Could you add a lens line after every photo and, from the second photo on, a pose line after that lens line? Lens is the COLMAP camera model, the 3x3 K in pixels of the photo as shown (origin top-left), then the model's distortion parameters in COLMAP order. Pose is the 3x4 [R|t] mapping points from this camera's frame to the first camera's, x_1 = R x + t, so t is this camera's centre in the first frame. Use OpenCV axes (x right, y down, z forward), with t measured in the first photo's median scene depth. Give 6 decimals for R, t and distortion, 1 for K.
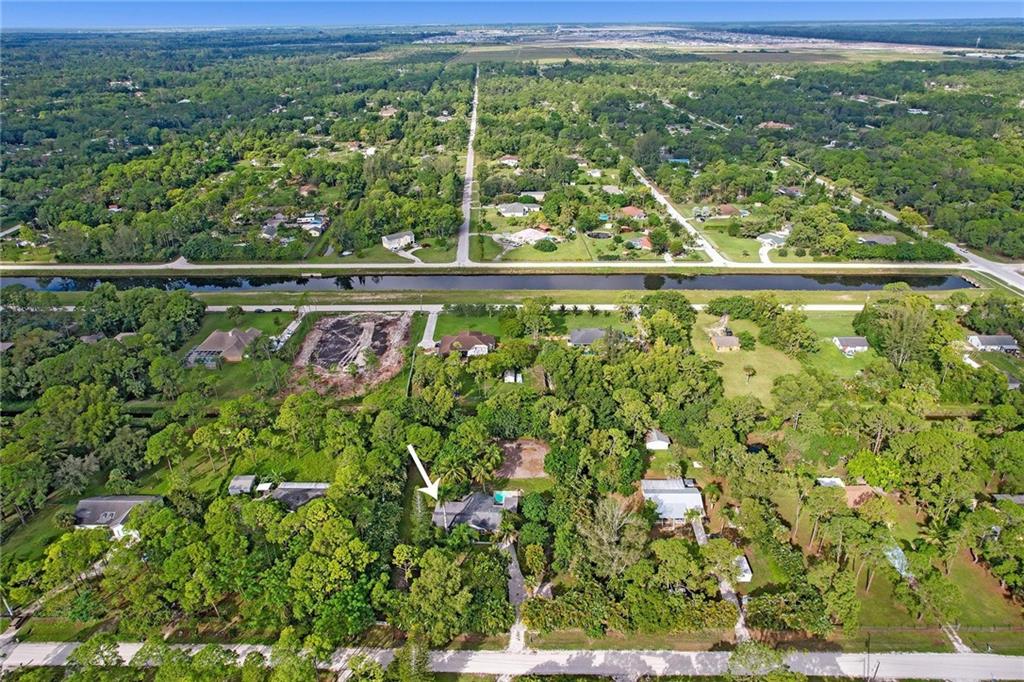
lens RADIAL K [[680.5, 0, 516.5], [0, 680.5, 338.0], [0, 0, 1]] dist [-0.071119, 0.062955]
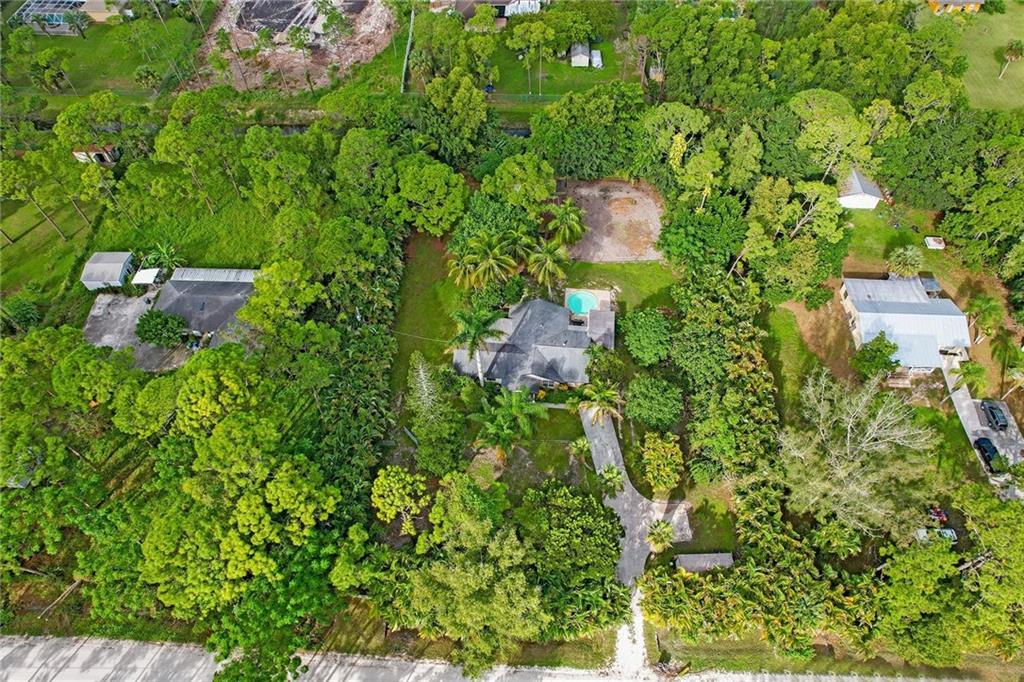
lens RADIAL K [[680.5, 0, 516.5], [0, 680.5, 338.0], [0, 0, 1]] dist [-0.071119, 0.062955]
pose [[0.999529, 0.022468, -0.020895, -0.059983], [-0.010500, 0.890369, 0.455119, 0.014165], [0.028830, -0.454685, 0.890185, 0.496200]]
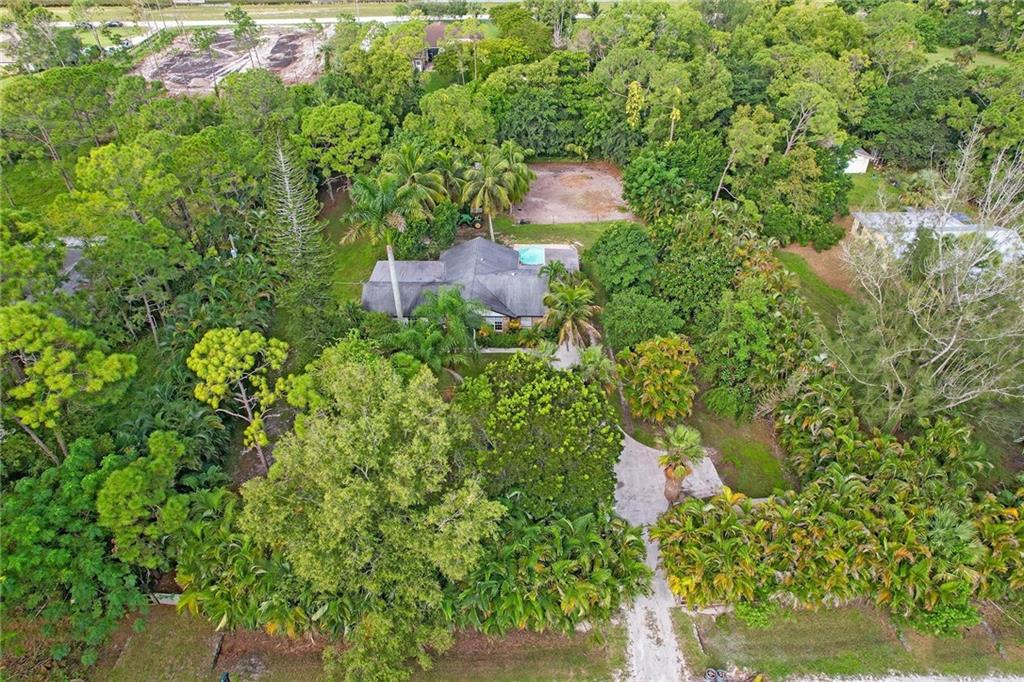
lens RADIAL K [[680.5, 0, 516.5], [0, 680.5, 338.0], [0, 0, 1]] dist [-0.071119, 0.062955]
pose [[0.998902, -0.023550, 0.040512, -0.049630], [0.015749, 0.982971, 0.183085, 0.203885], [-0.044133, -0.182246, 0.982262, 0.566568]]
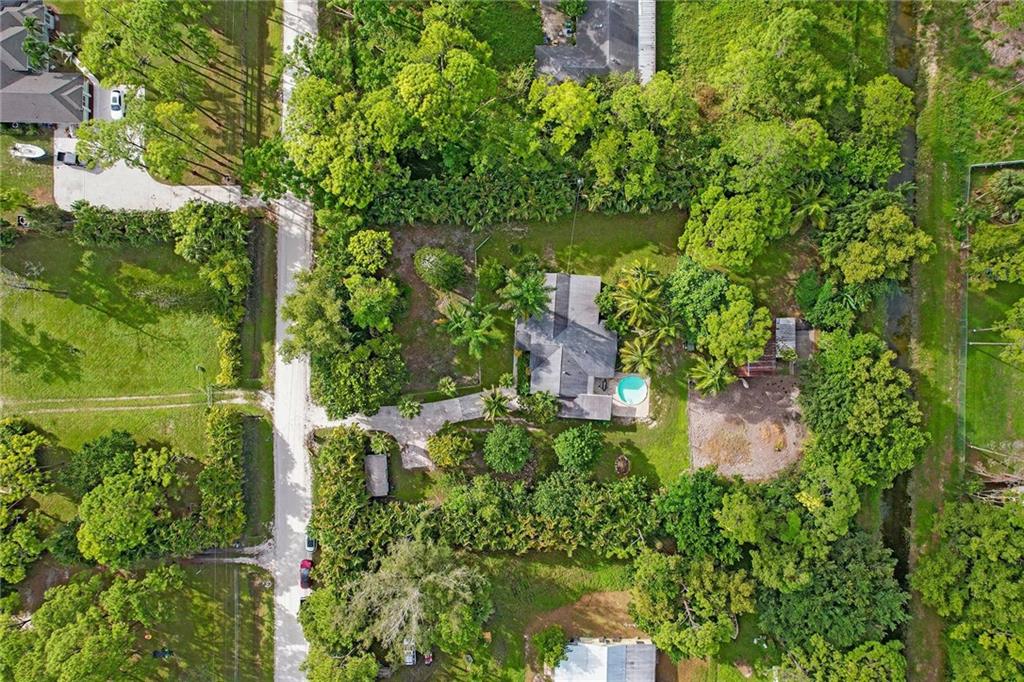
lens RADIAL K [[680.5, 0, 516.5], [0, 680.5, 338.0], [0, 0, 1]] dist [-0.071119, 0.062955]
pose [[0.008483, 0.999937, 0.007363, -0.067484], [-0.421682, -0.003099, 0.906738, -0.230238], [0.906704, -0.010797, 0.421629, 0.666464]]
